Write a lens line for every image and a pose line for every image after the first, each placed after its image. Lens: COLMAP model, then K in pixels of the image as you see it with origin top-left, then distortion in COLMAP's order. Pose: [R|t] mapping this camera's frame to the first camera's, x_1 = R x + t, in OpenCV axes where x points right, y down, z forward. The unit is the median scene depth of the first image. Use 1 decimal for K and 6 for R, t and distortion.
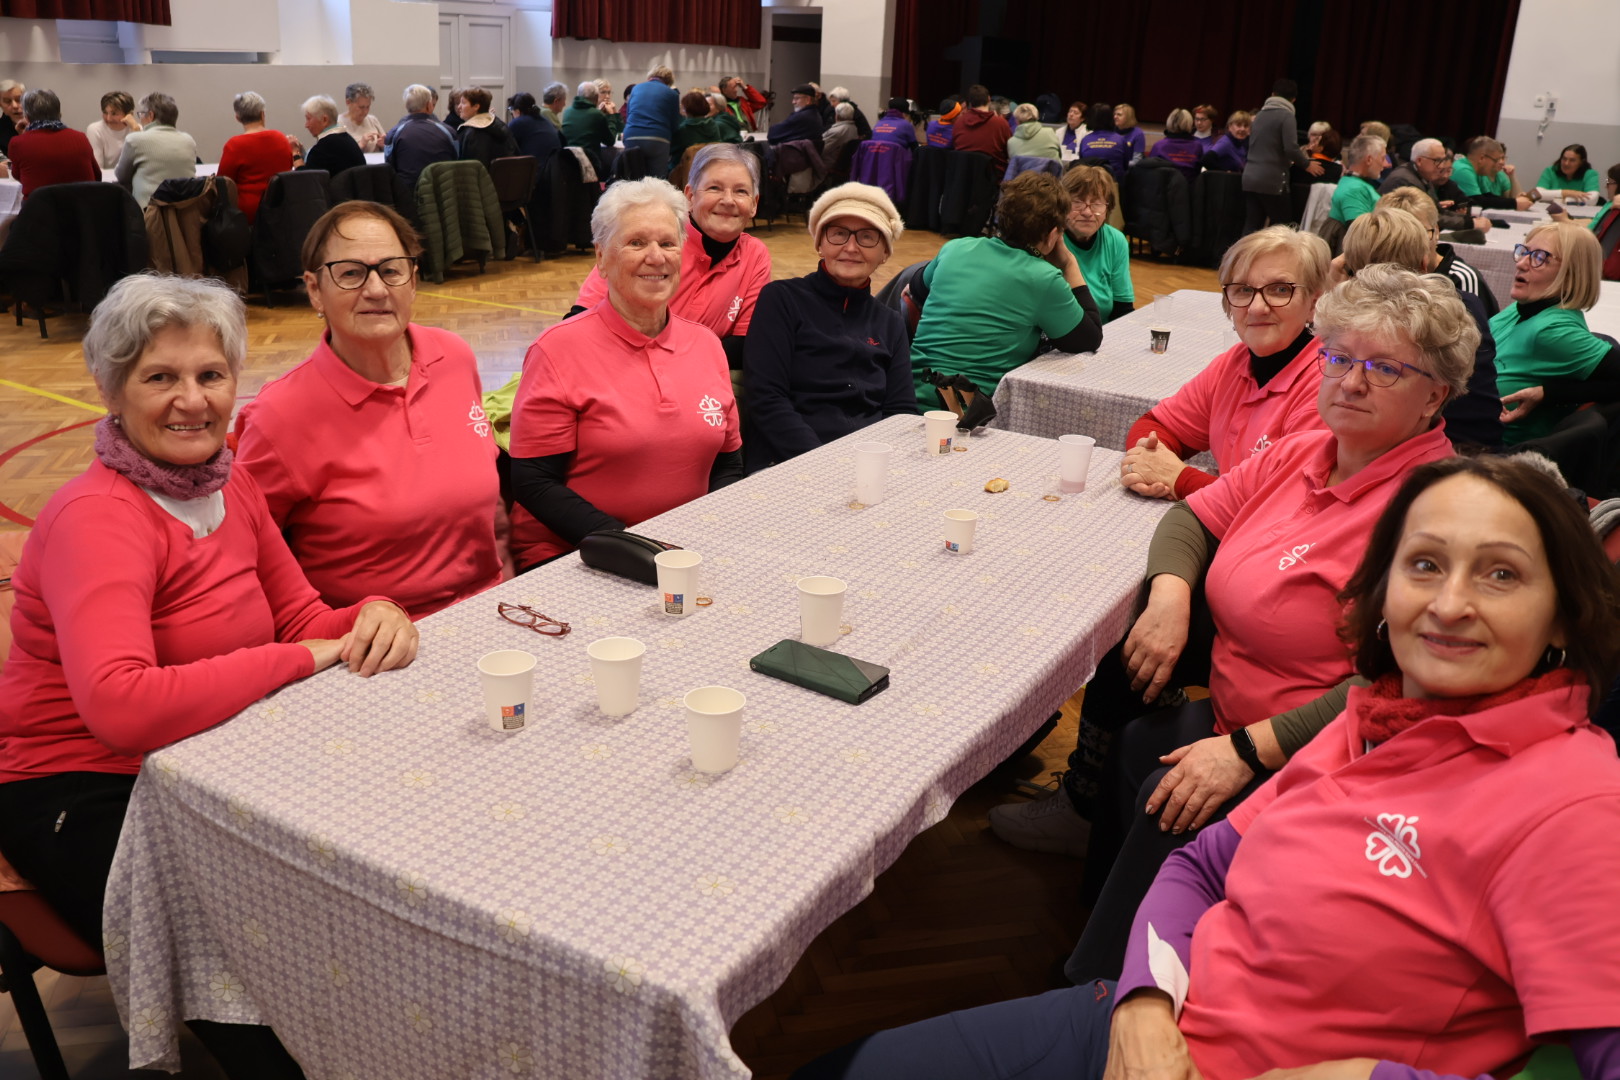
lens RADIAL K [[1353.0, 0, 802.8], [0, 1353.0, 537.0], [0, 0, 1]] dist [-0.108456, 0.078102]
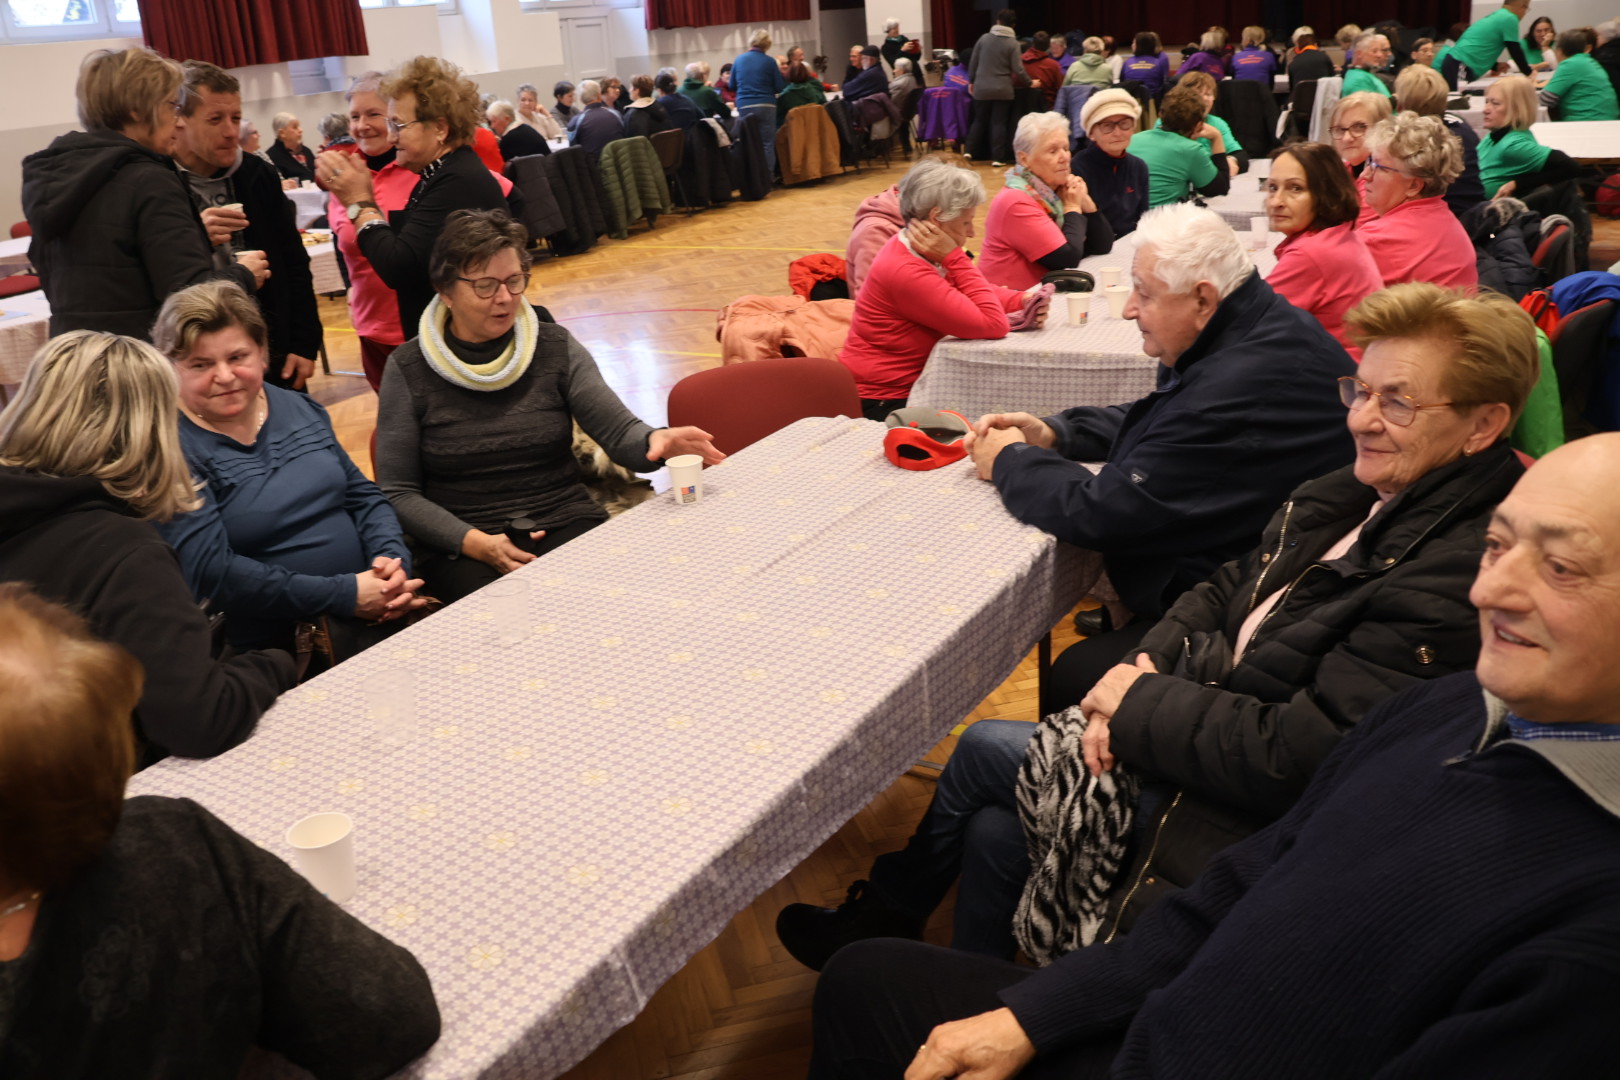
lens RADIAL K [[1353.0, 0, 806.9], [0, 1353.0, 539.6], [0, 0, 1]] dist [-0.108456, 0.078102]
pose [[0.993374, -0.114922, -0.001240, -0.166225], [0.114914, 0.993022, 0.026502, 0.088222], [-0.001815, -0.026468, 0.999648, -0.299913]]
